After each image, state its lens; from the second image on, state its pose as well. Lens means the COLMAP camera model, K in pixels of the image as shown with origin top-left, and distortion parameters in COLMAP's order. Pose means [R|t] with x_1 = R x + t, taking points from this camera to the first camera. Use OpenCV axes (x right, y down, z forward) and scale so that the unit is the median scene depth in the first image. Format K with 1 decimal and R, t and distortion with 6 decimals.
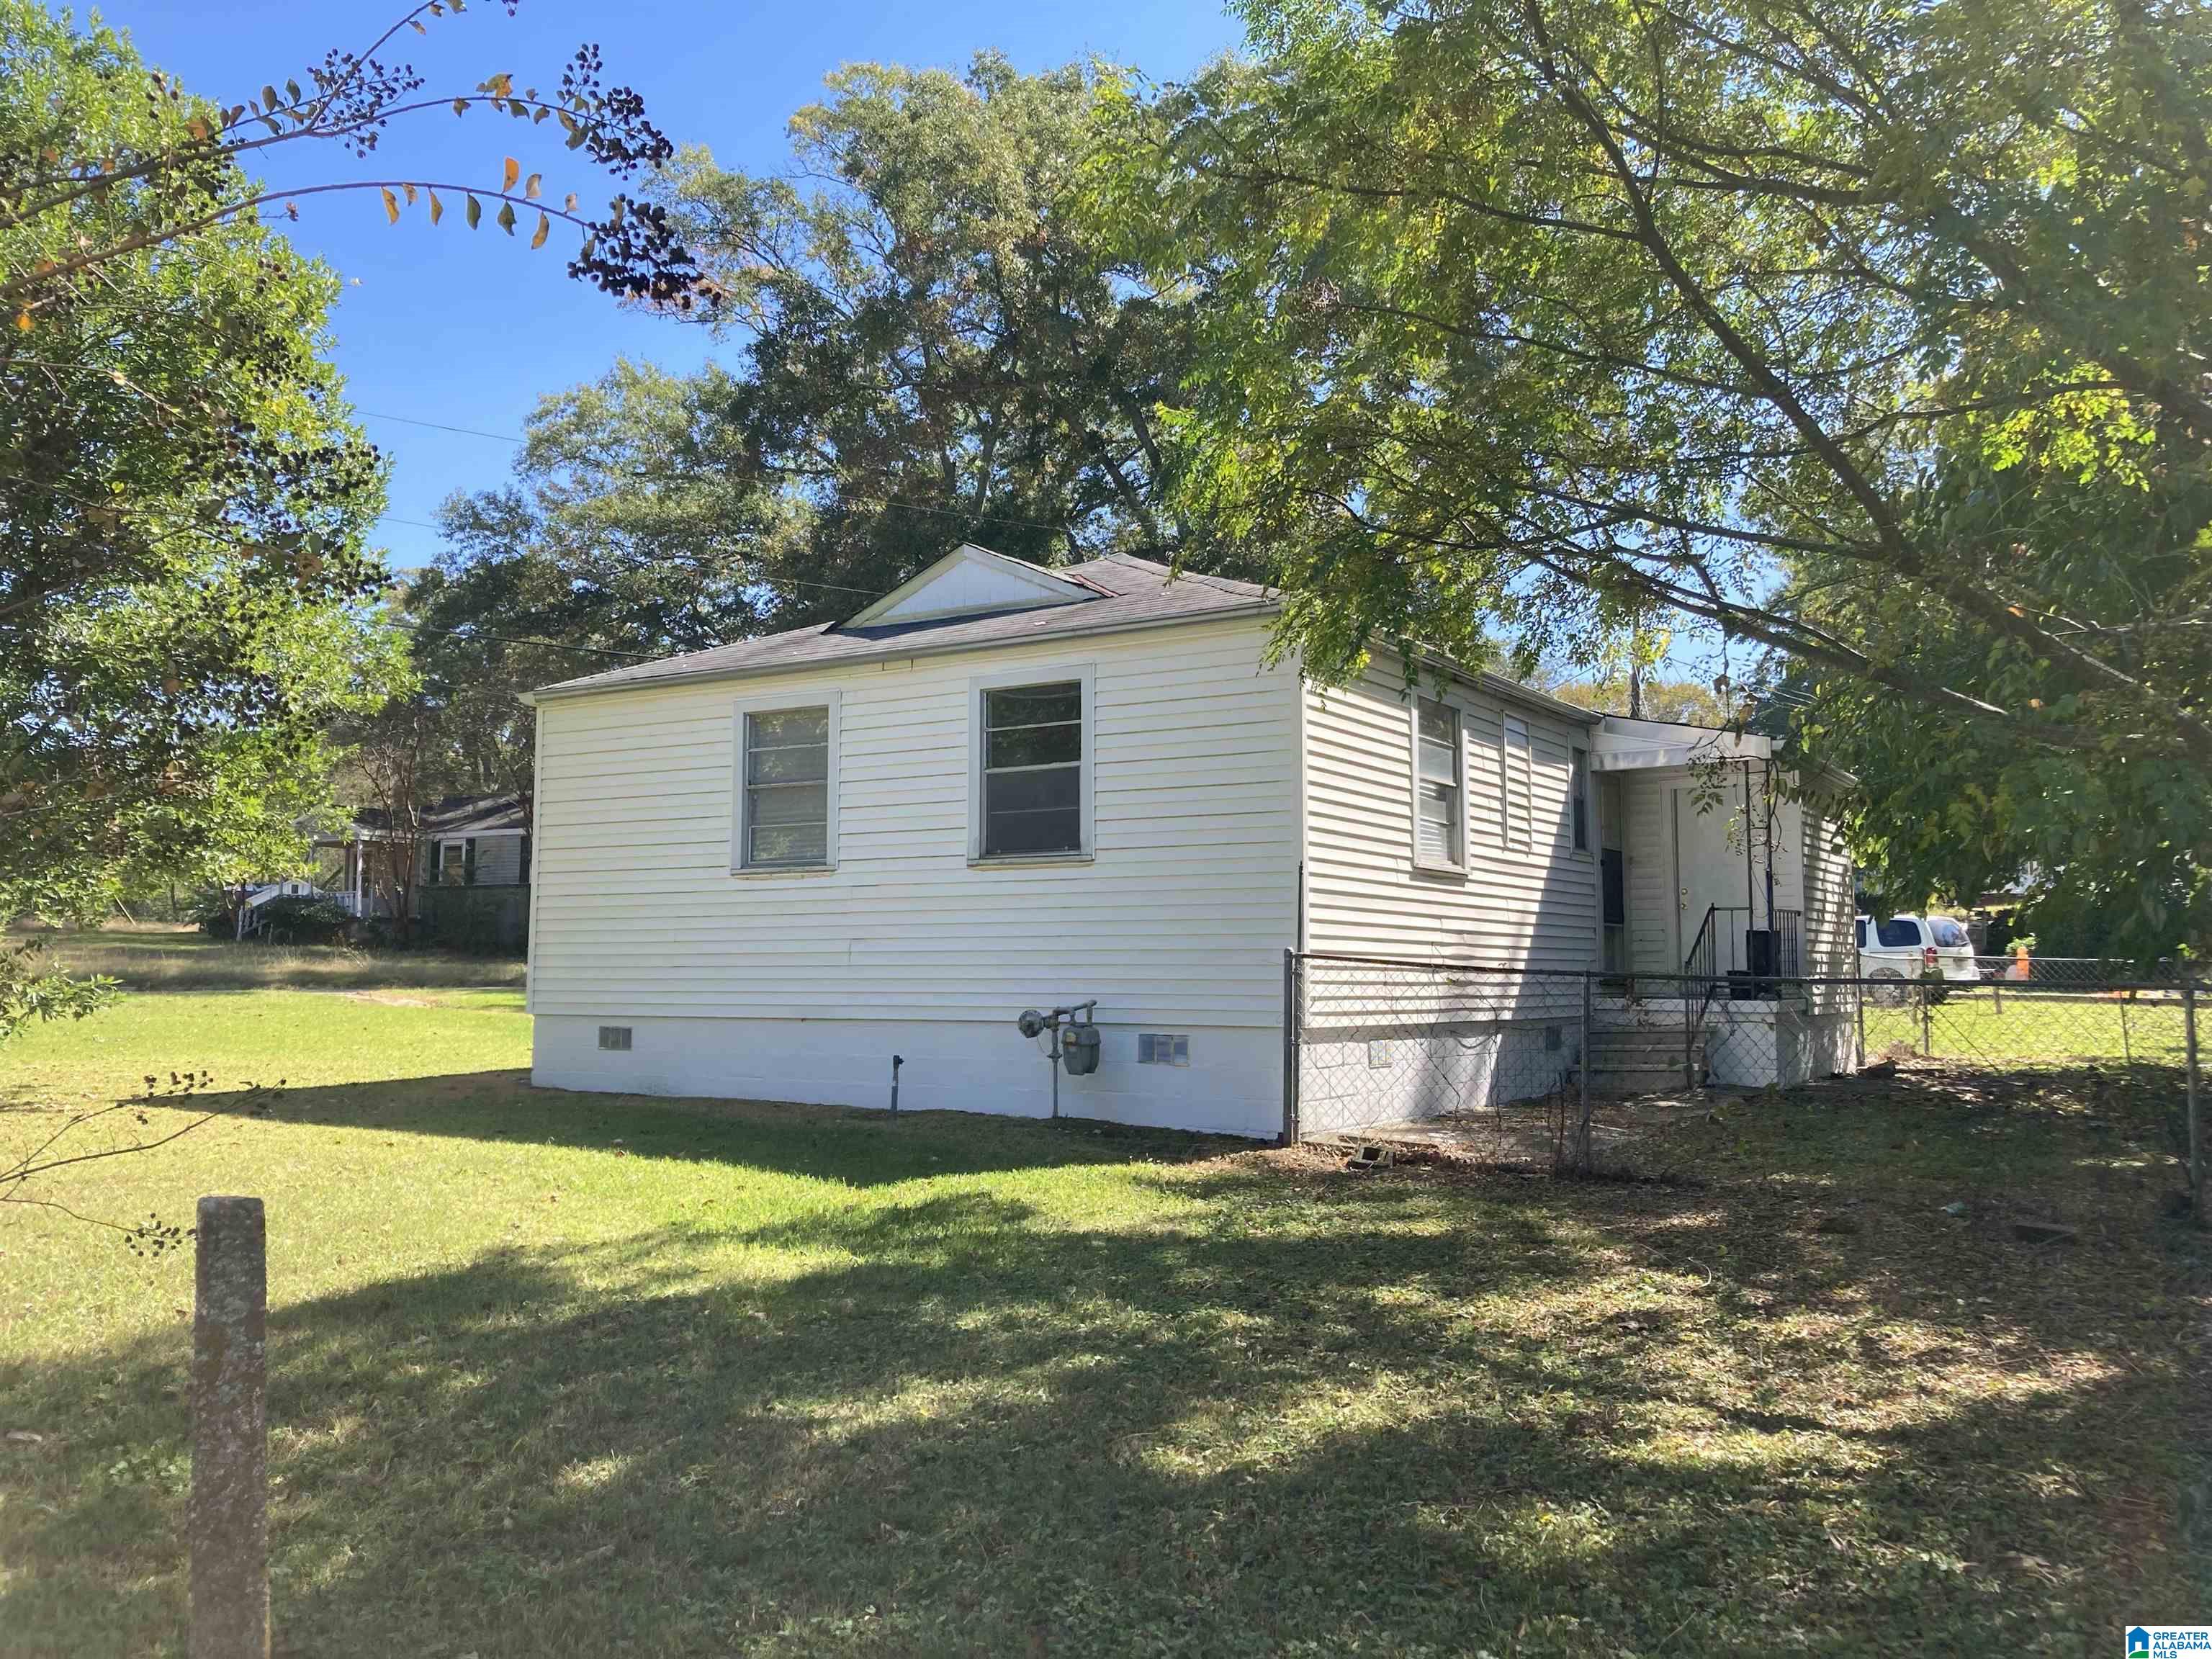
lens RADIAL K [[1816.6, 0, 1106.6], [0, 1816.6, 824.4], [0, 0, 1]] dist [0.023147, -0.037240]
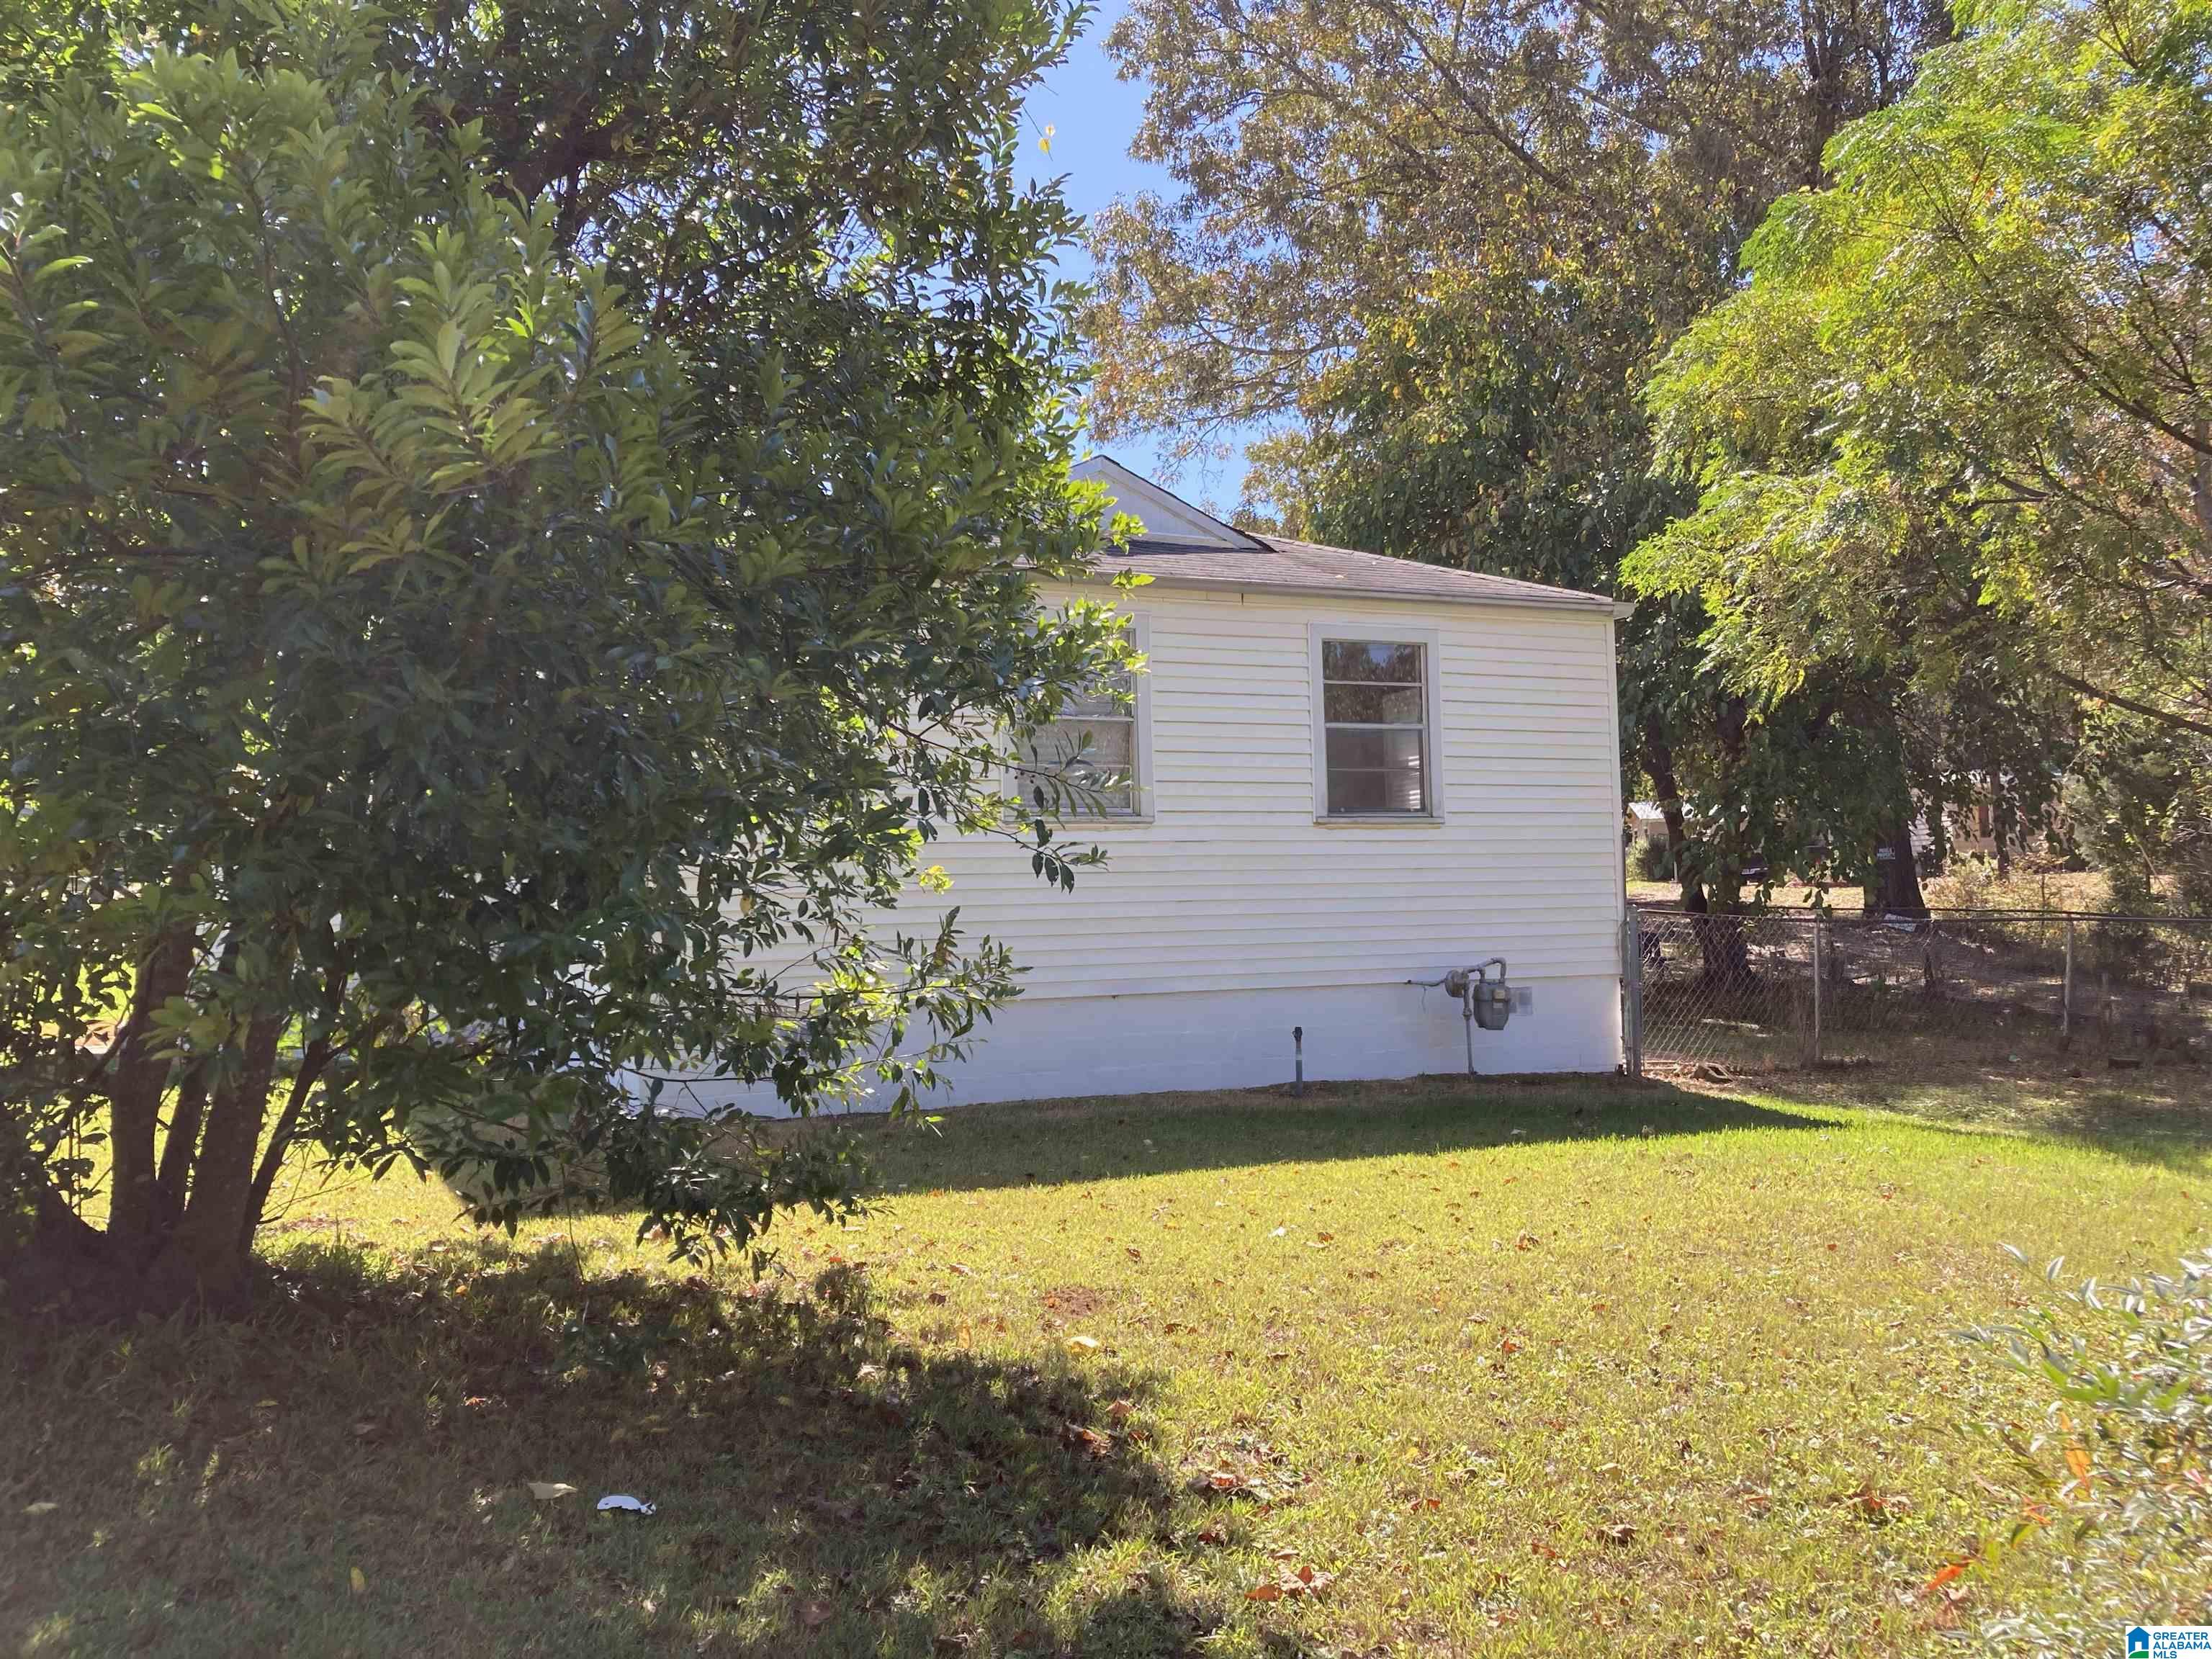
lens RADIAL K [[1816.6, 0, 1105.9], [0, 1816.6, 829.8], [0, 0, 1]] dist [0.023147, -0.037240]
pose [[0.536209, 0.035816, 0.843325, -0.942492], [-0.037658, 0.999120, -0.018489, 0.048083], [-0.843245, -0.021844, 0.537086, 0.588810]]
